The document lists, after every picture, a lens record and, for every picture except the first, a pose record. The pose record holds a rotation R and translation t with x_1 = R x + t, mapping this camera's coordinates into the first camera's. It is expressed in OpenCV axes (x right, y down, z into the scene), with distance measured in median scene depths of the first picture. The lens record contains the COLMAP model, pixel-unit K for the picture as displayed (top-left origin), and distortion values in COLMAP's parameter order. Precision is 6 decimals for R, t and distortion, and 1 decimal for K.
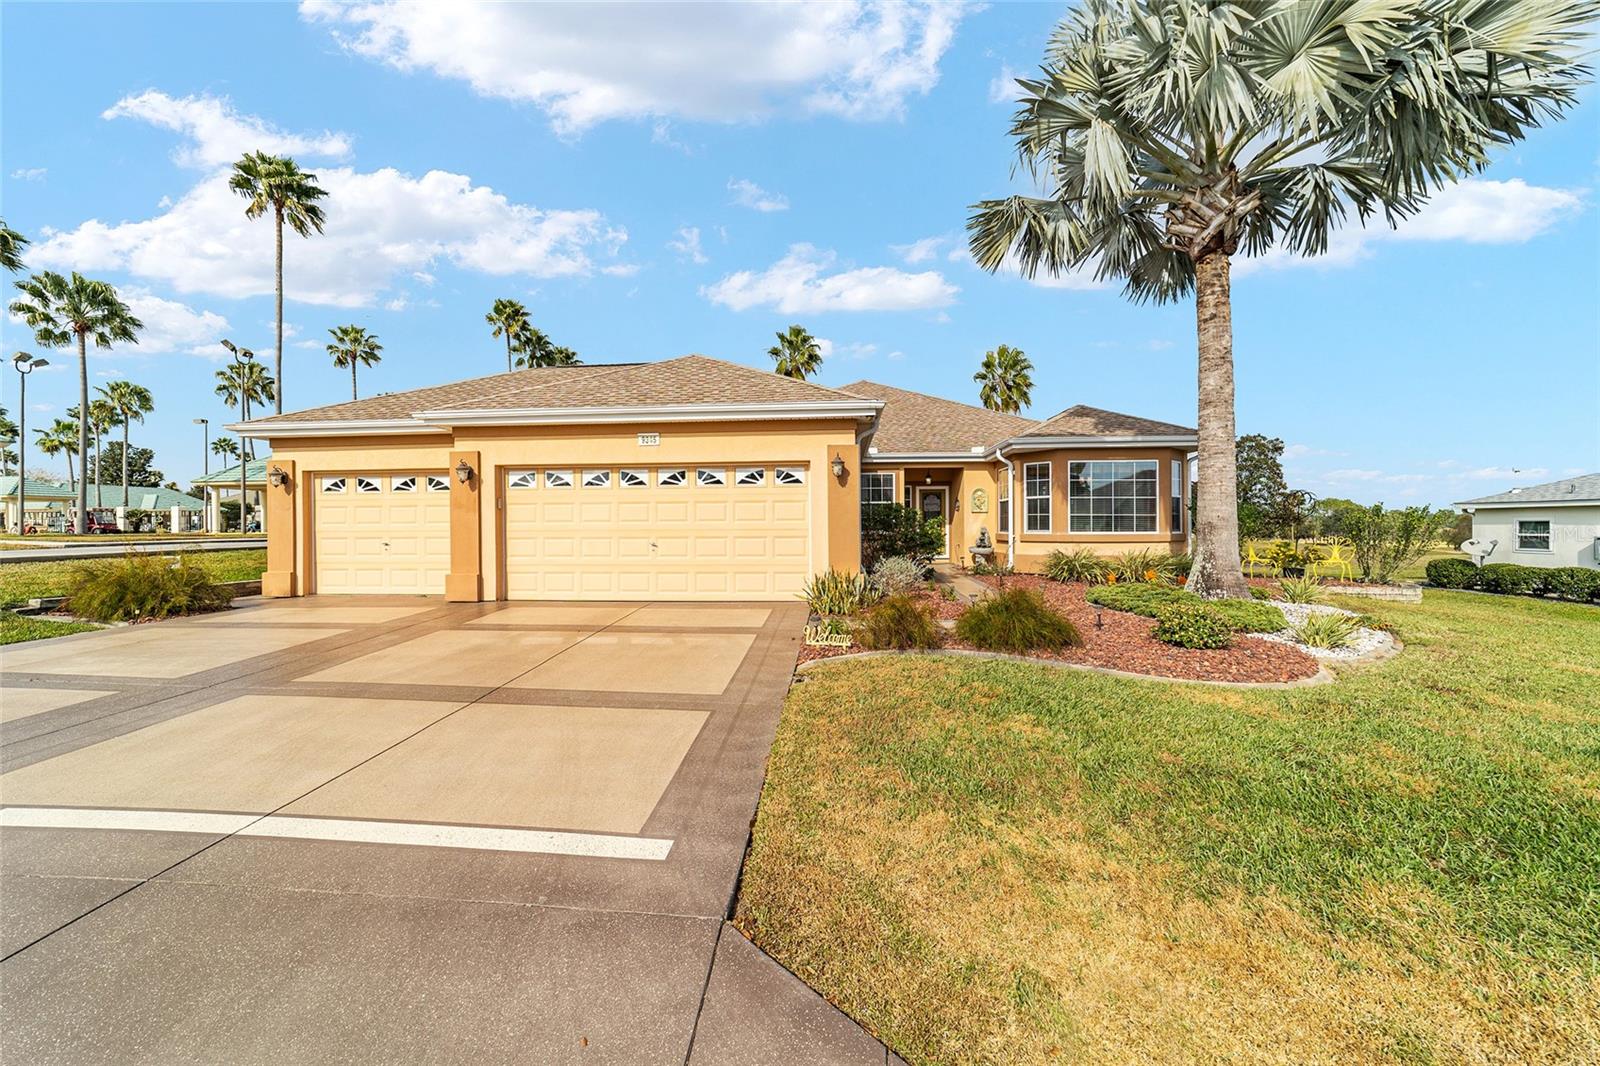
lens RADIAL K [[612.4, 0, 797.1], [0, 612.4, 526.2], [0, 0, 1]] dist [-0.016649, 0.008429]
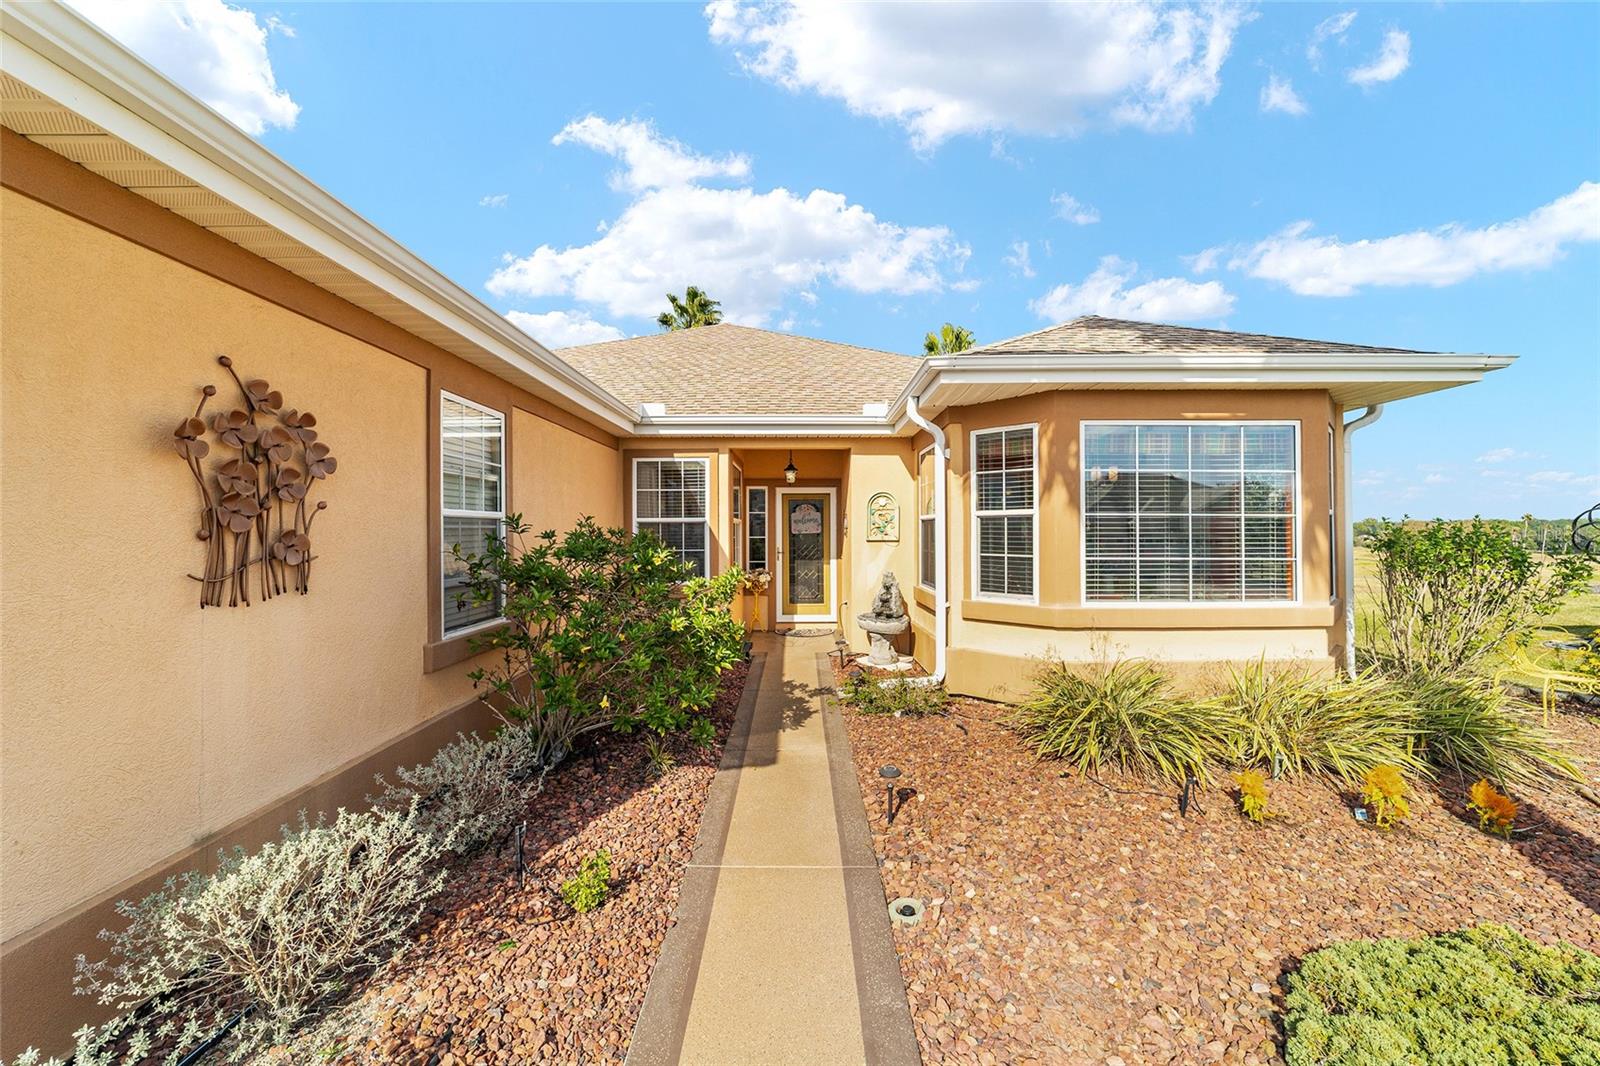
lens RADIAL K [[613.1, 0, 798.6], [0, 613.1, 528.5], [0, 0, 1]] dist [-0.009387, 0.000417]
pose [[0.997034, 0.002104, 0.076938, 0.227568], [-0.001664, 0.999982, -0.005788, -0.034755], [-0.076949, 0.005642, 0.997019, 0.608309]]
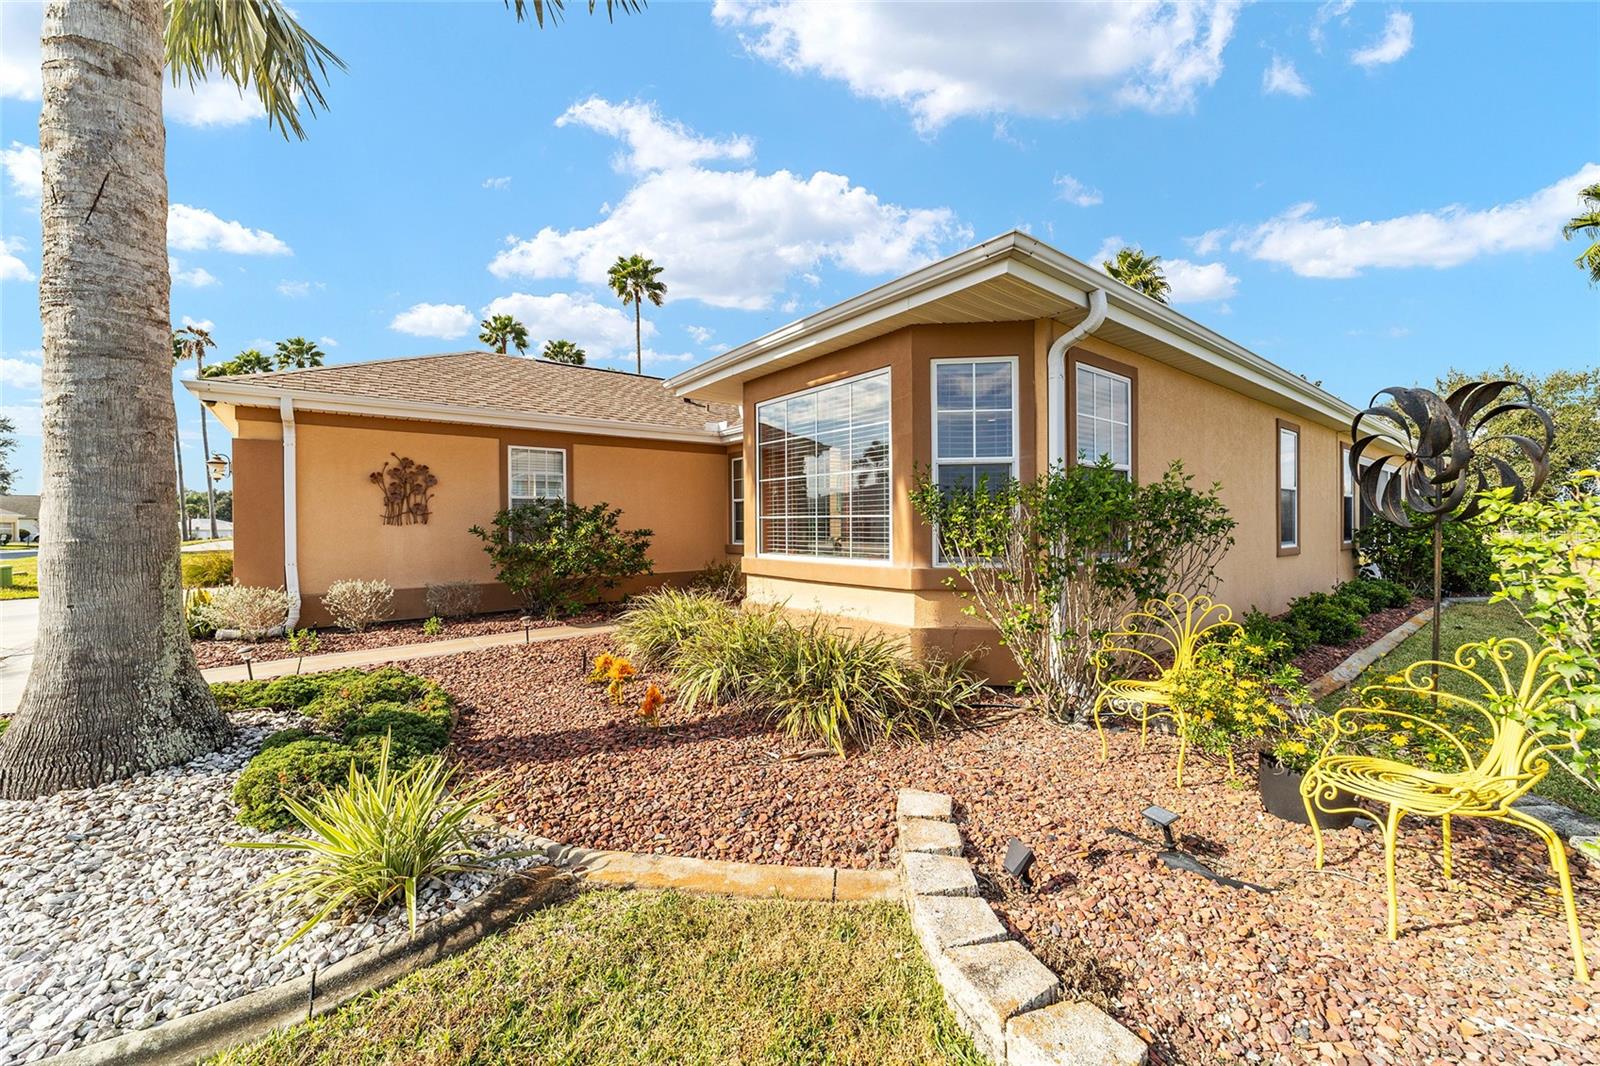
lens RADIAL K [[617.1, 0, 795.9], [0, 617.1, 519.7], [0, 0, 1]] dist [-0.009634, 0.000659]
pose [[0.671015, -0.006519, -0.741415, 0.804086], [0.001404, 0.999971, -0.007522, -0.013000], [0.741442, 0.004006, 0.671005, 0.684181]]
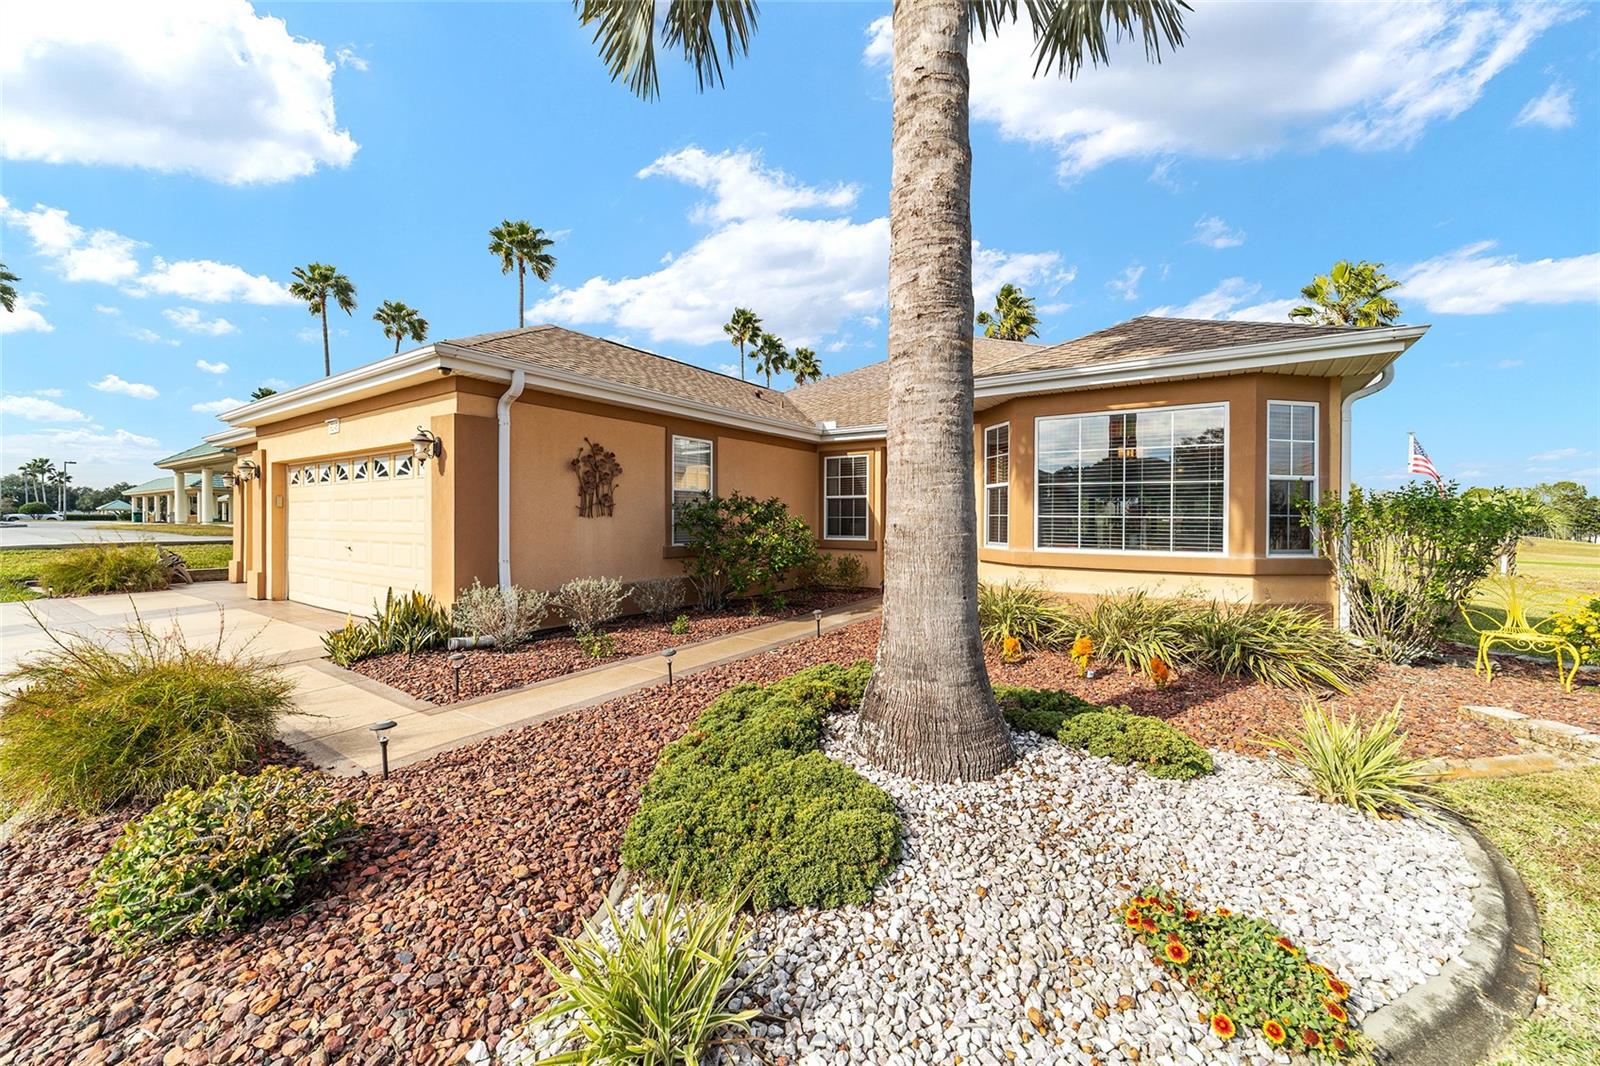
lens RADIAL K [[617.1, 0, 795.9], [0, 617.1, 519.7], [0, 0, 1]] dist [-0.009634, 0.000659]
pose [[0.864627, 0.009821, -0.502319, 0.525994], [-0.012258, 0.999924, -0.001550, -0.011919], [0.502265, 0.007497, 0.864681, 0.405510]]
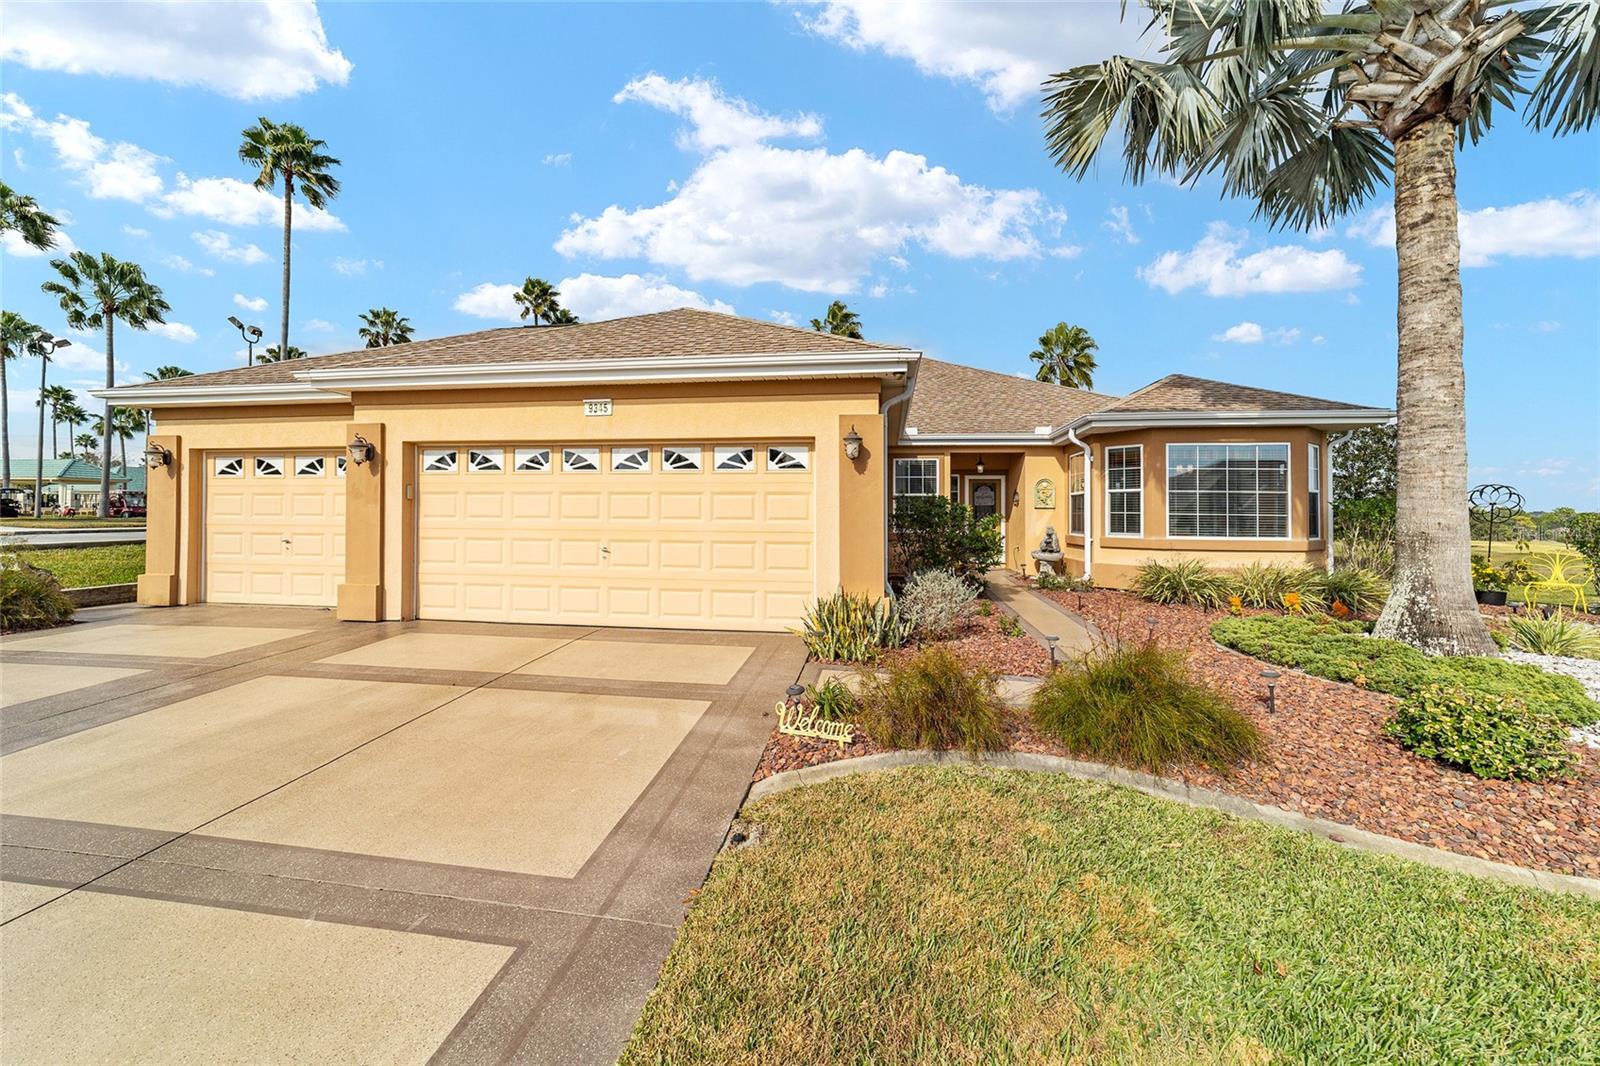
lens RADIAL K [[622.6, 0, 800.2], [0, 622.6, 505.0], [0, 0, 1]] dist [-0.008130, 0.000039]
pose [[0.997788, 0.011550, -0.065471, 0.035478], [-0.012712, 0.999769, -0.017355, -0.010101], [0.065256, 0.018149, 0.997704, 0.188038]]
